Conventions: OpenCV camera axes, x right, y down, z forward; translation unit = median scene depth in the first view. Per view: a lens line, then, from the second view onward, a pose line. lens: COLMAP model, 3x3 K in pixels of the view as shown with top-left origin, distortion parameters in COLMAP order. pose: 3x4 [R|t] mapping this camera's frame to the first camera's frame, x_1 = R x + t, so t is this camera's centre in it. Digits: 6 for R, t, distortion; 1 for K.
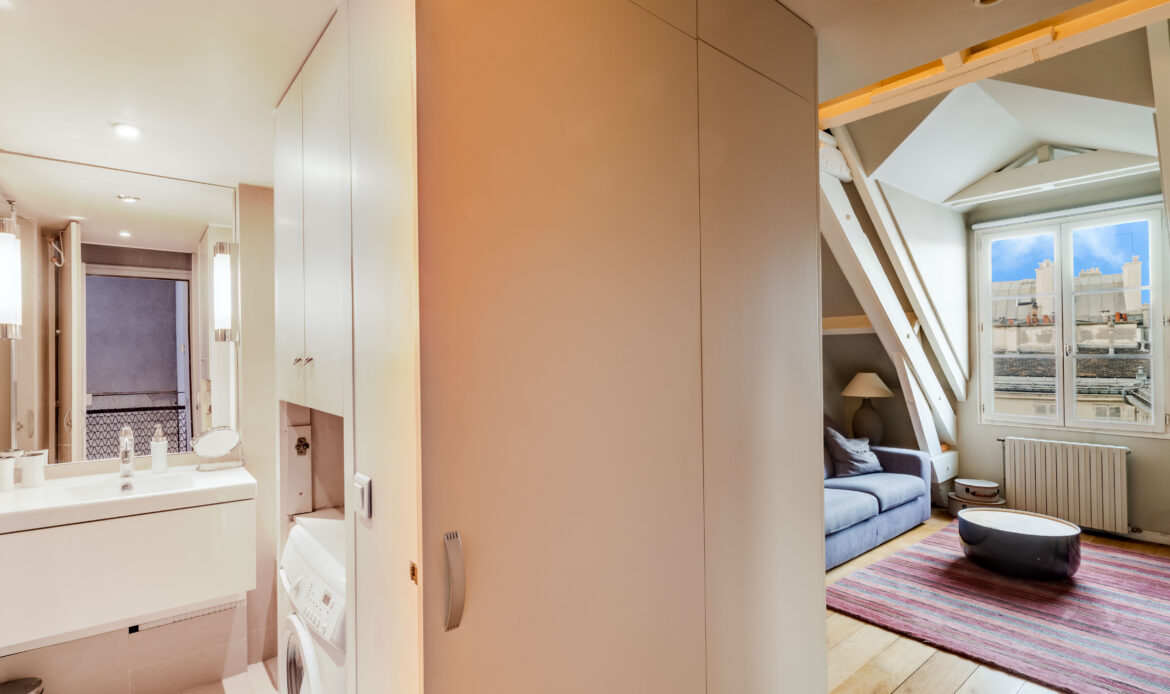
lens RADIAL K [[558.4, 0, 575.0], [0, 558.4, 352.6], [0, 0, 1]] dist [-0.000297, 0.001254]
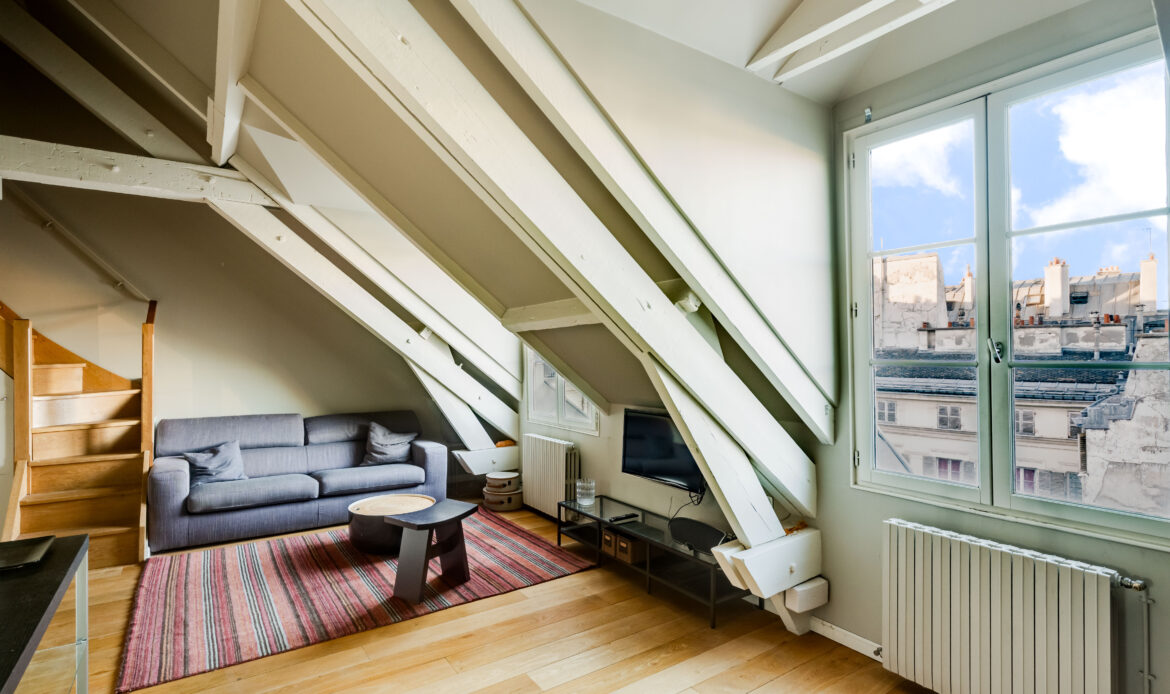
lens RADIAL K [[558.4, 0, 575.2], [0, 558.4, 351.6], [0, 0, 1]] dist [-0.000297, 0.001254]
pose [[0.996503, 0.005420, -0.083382, 1.204567], [-0.005618, 0.999982, -0.002136, -0.009860], [0.083369, 0.002597, 0.996515, -0.103745]]
